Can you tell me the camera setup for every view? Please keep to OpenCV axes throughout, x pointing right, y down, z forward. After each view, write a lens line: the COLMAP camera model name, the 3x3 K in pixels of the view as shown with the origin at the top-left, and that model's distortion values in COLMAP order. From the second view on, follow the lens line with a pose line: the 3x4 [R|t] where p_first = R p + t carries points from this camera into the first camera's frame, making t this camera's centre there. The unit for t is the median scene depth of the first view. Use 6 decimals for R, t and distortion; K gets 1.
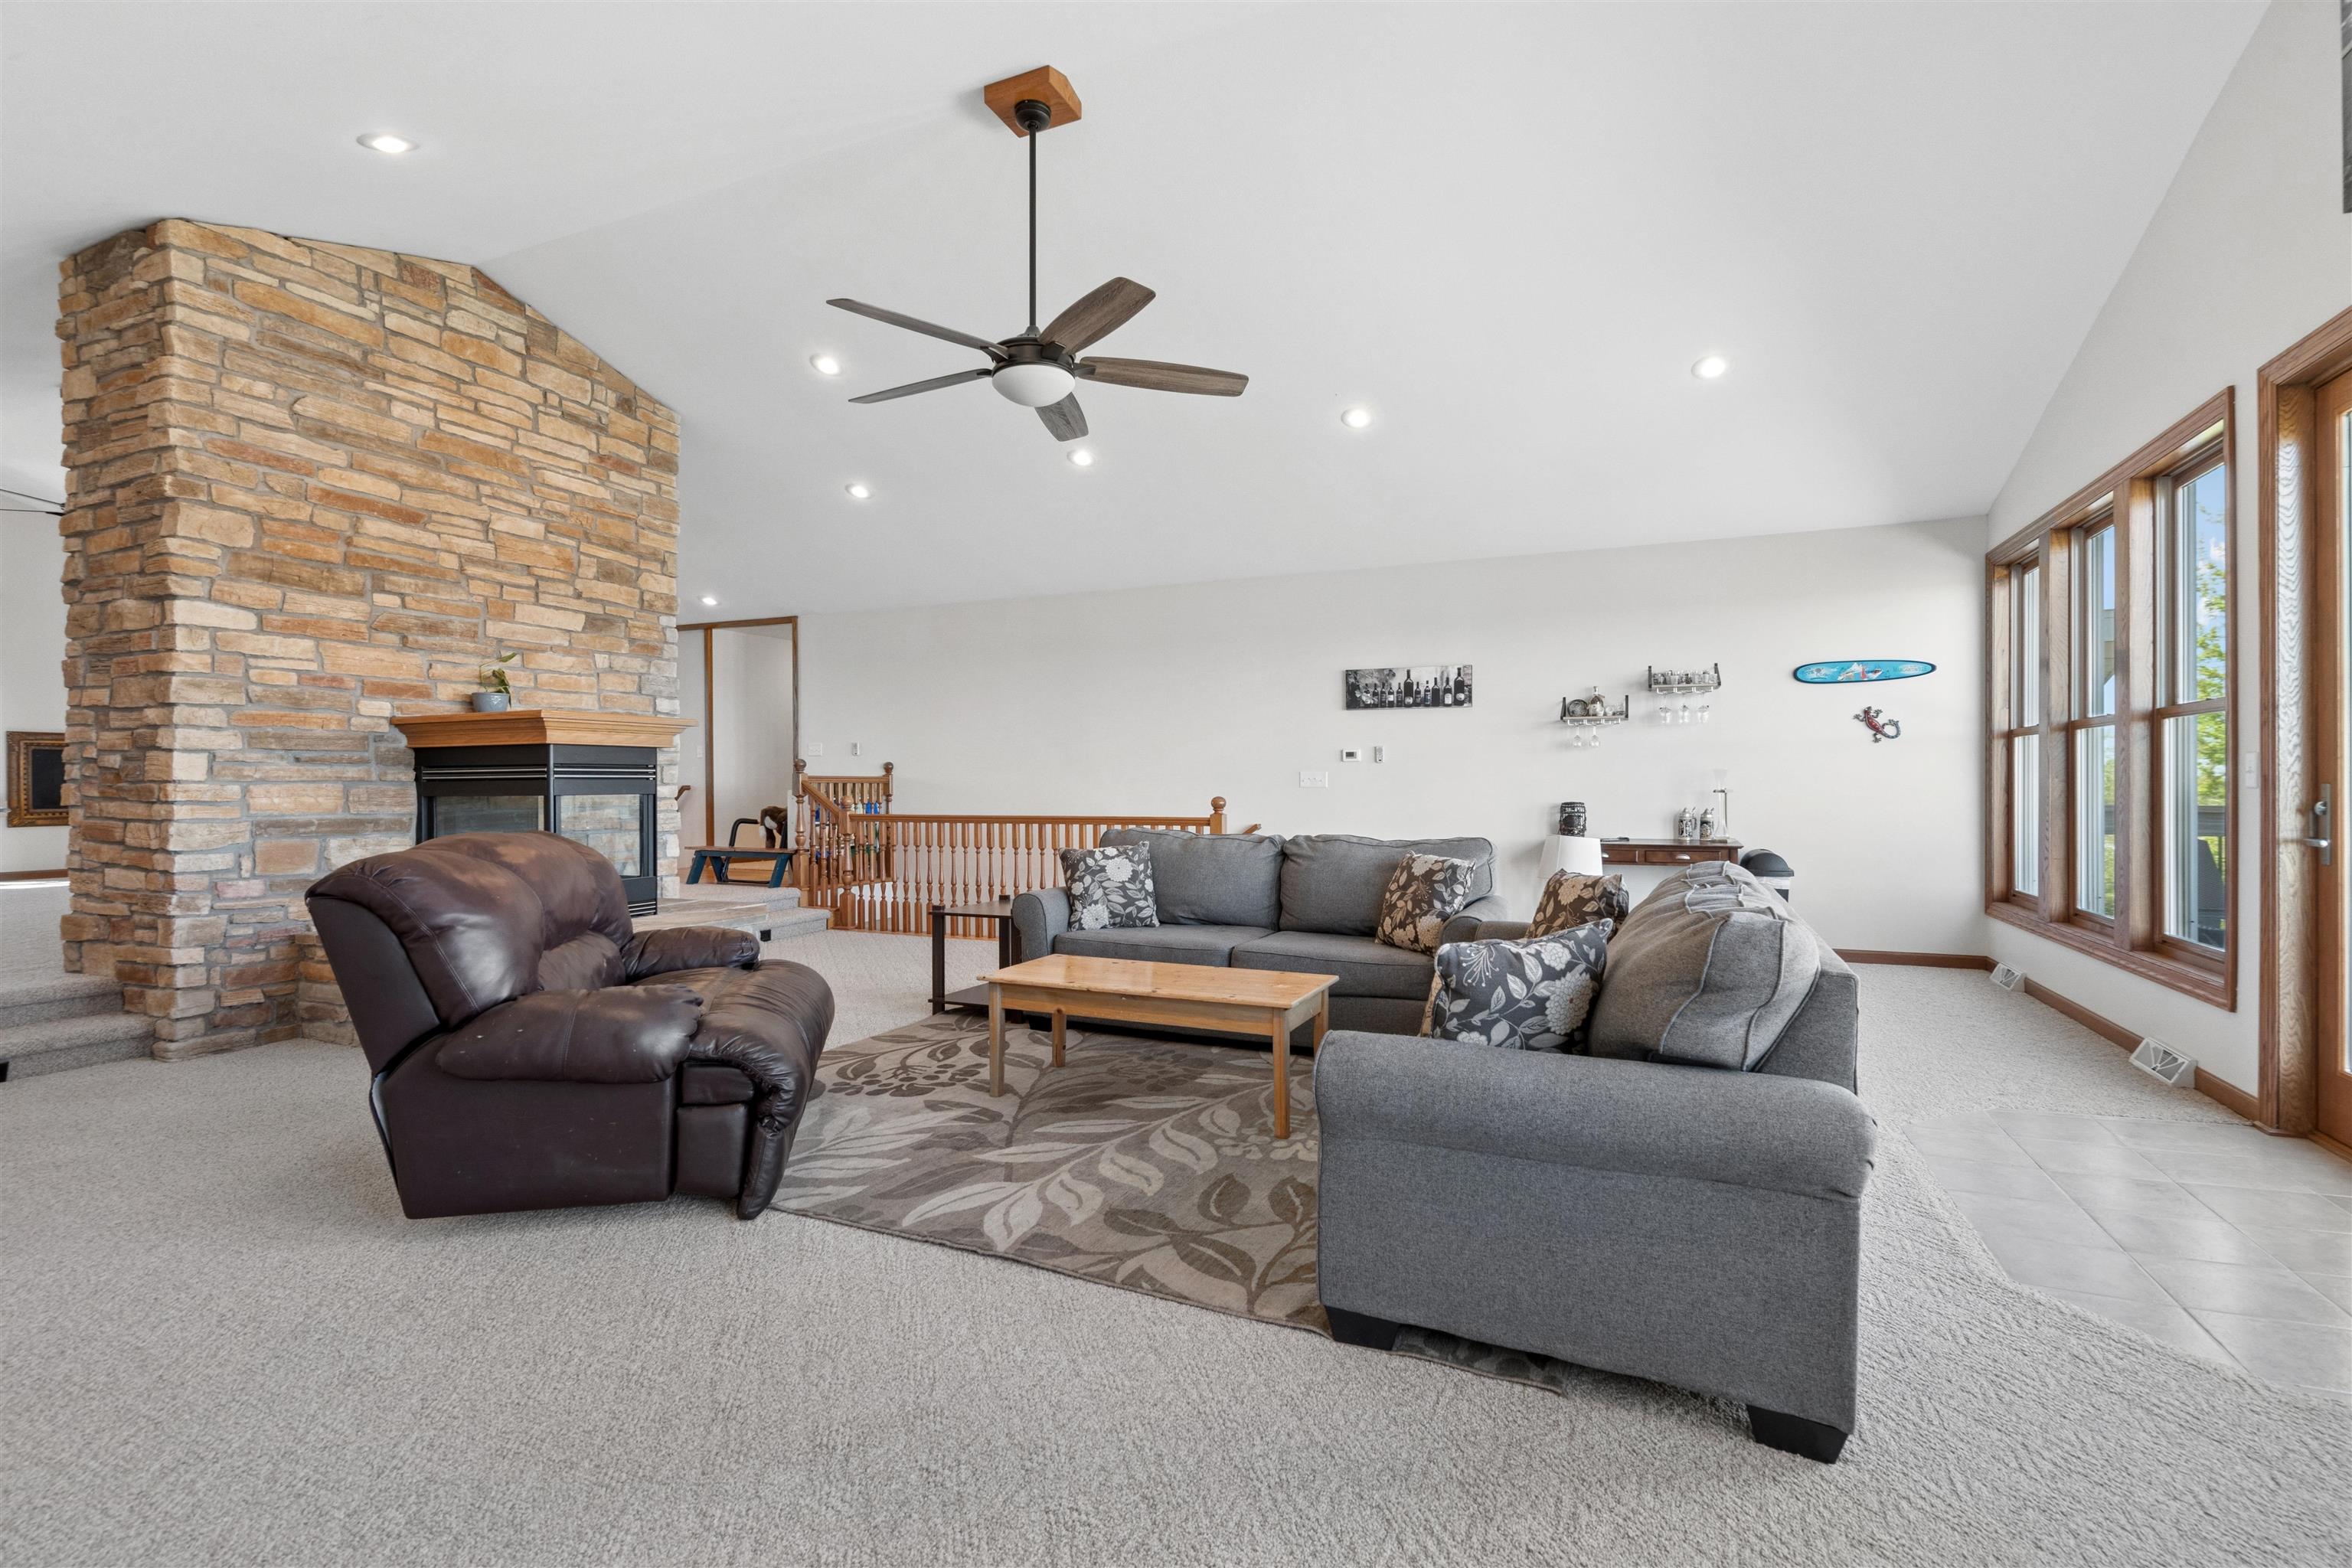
lens RADIAL K [[1065.4, 0, 1174.6], [0, 1065.4, 783.8], [0, 0, 1]] dist [-0.014237, 0.000591]
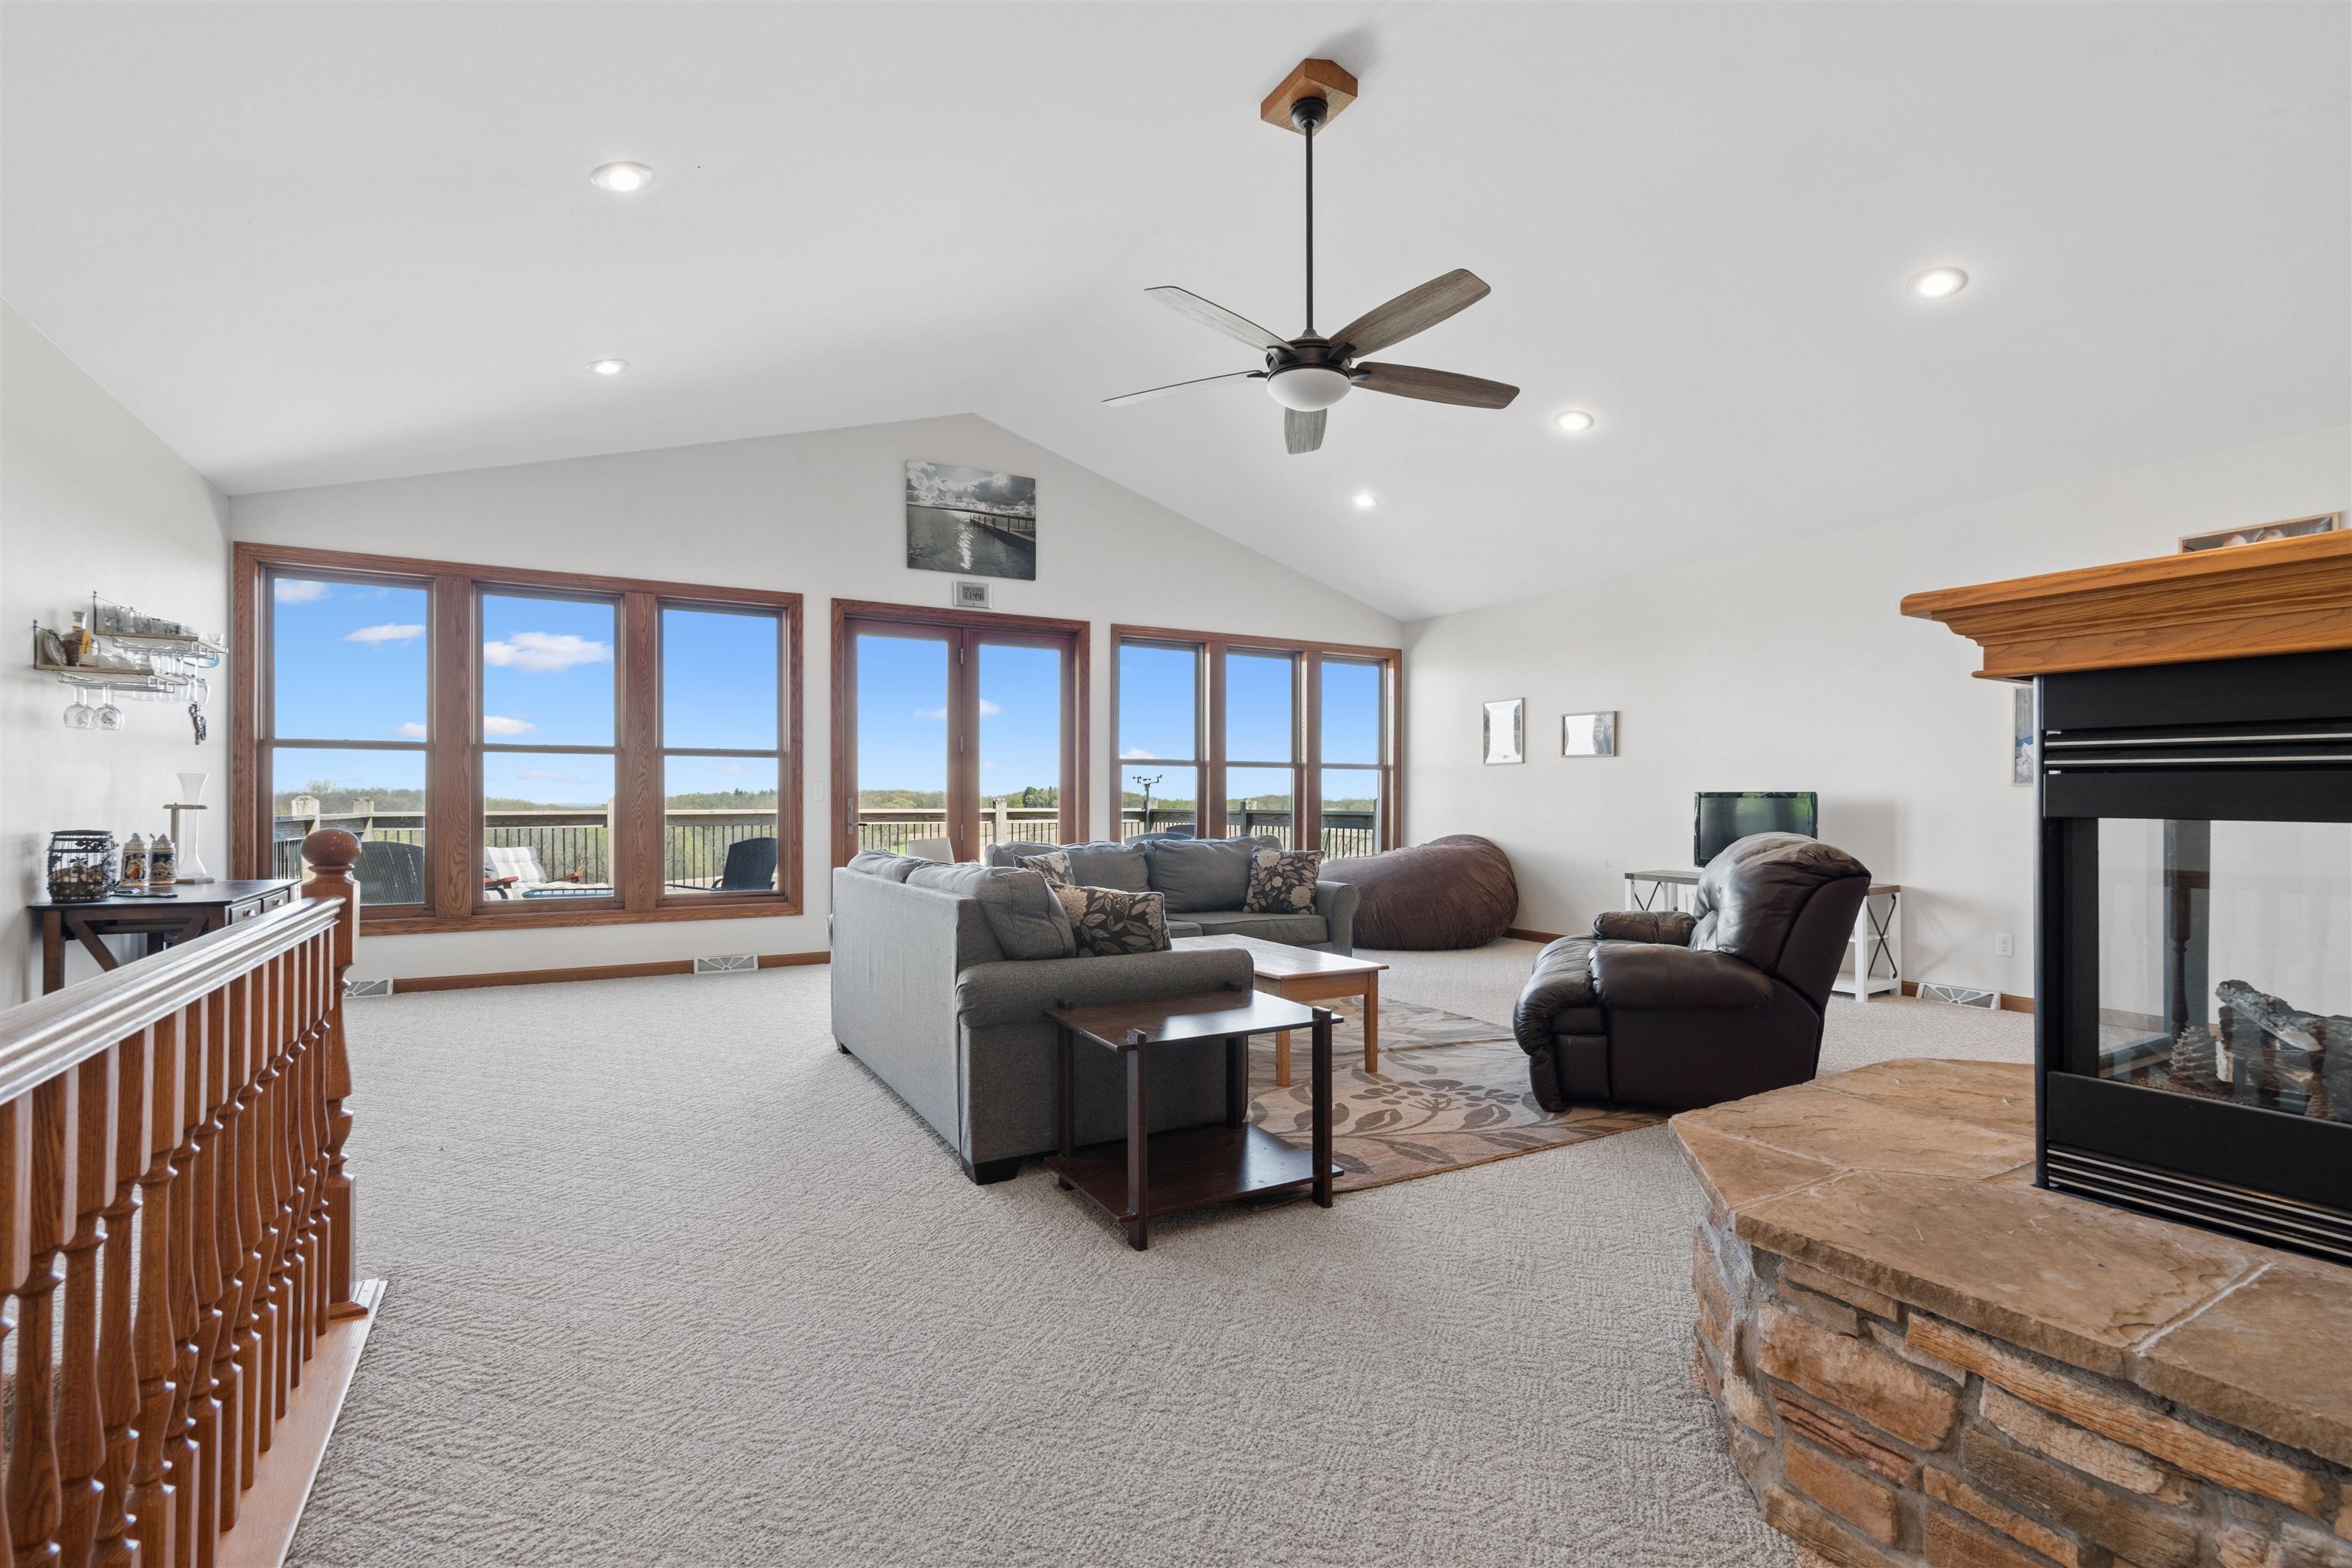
lens RADIAL K [[1065.4, 0, 1171.8], [0, 1065.4, 782.6], [0, 0, 1]] dist [-0.014237, 0.000591]
pose [[-0.804615, 0.009552, 0.593720, -0.633819], [0.001853, 0.999906, -0.013576, -0.000239], [-0.593794, -0.009823, -0.804557, 1.924029]]
